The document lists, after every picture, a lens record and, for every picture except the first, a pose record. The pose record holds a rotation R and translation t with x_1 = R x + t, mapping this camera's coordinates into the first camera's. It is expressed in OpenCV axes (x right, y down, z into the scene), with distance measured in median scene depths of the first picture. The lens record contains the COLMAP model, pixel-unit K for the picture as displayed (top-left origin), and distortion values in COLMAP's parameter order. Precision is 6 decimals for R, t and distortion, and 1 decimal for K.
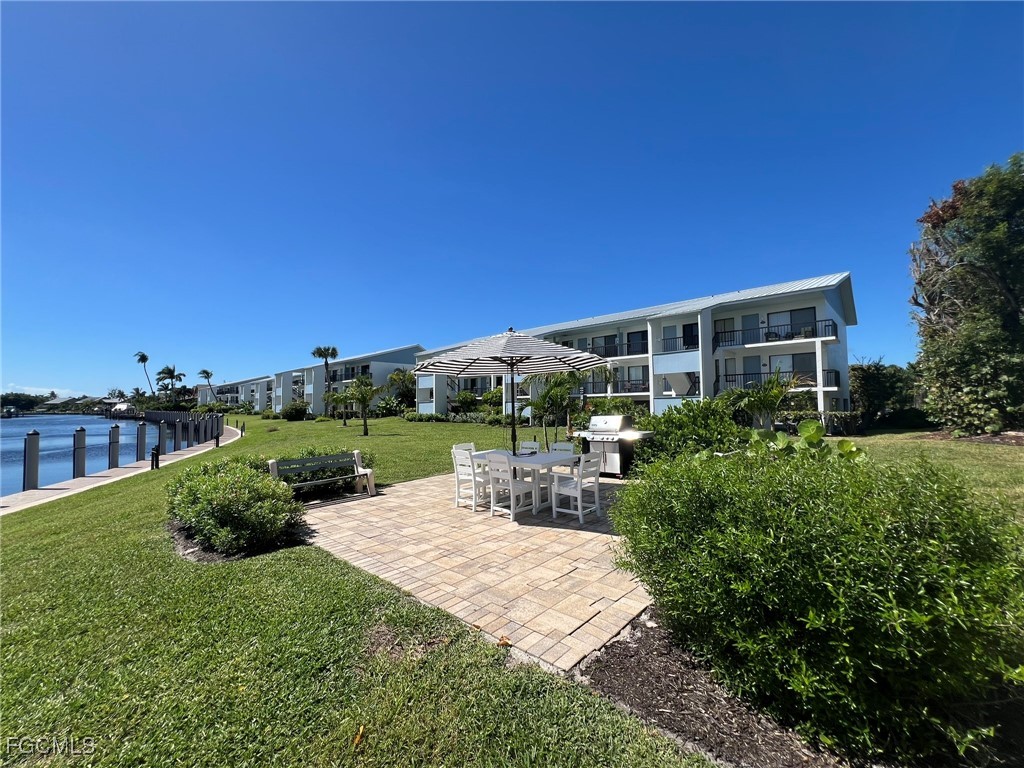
lens RADIAL K [[411.5, 0, 510.9], [0, 411.5, 386.4], [0, 0, 1]] dist [-0.001665, 0.000437]
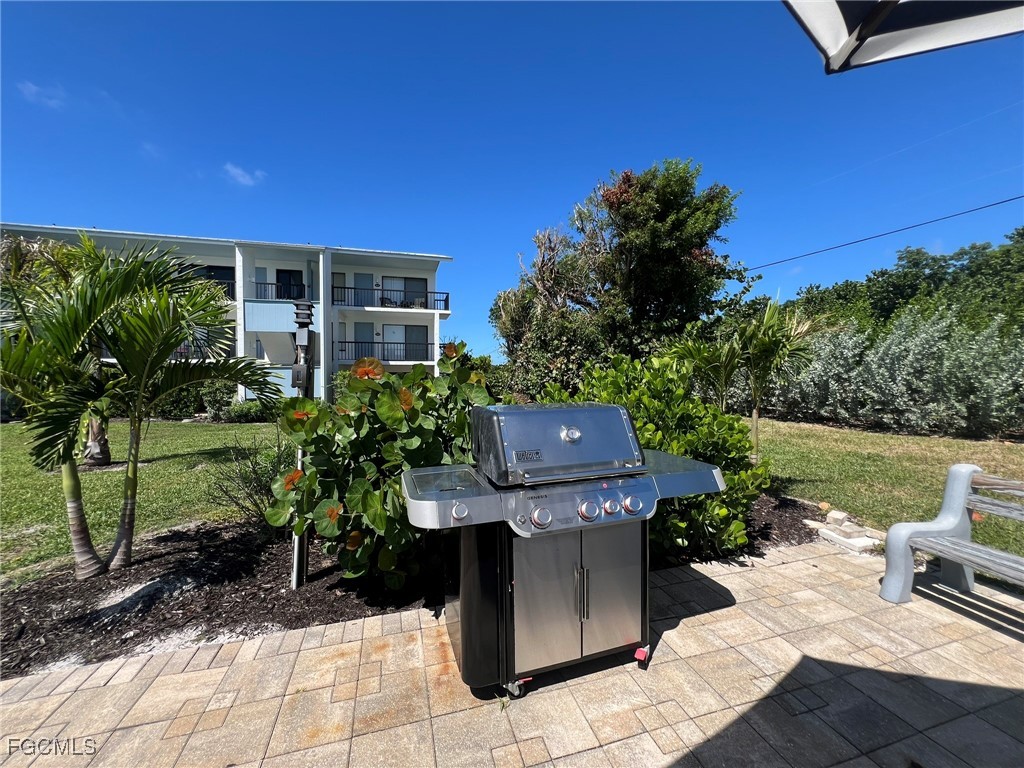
lens RADIAL K [[411.5, 0, 510.9], [0, 411.5, 386.4], [0, 0, 1]] dist [-0.001665, 0.000437]
pose [[0.516685, -0.009102, 0.856127, 0.004206], [-0.043481, 0.998374, 0.036856, 0.012241], [-0.855071, -0.056268, 0.515449, 0.222248]]
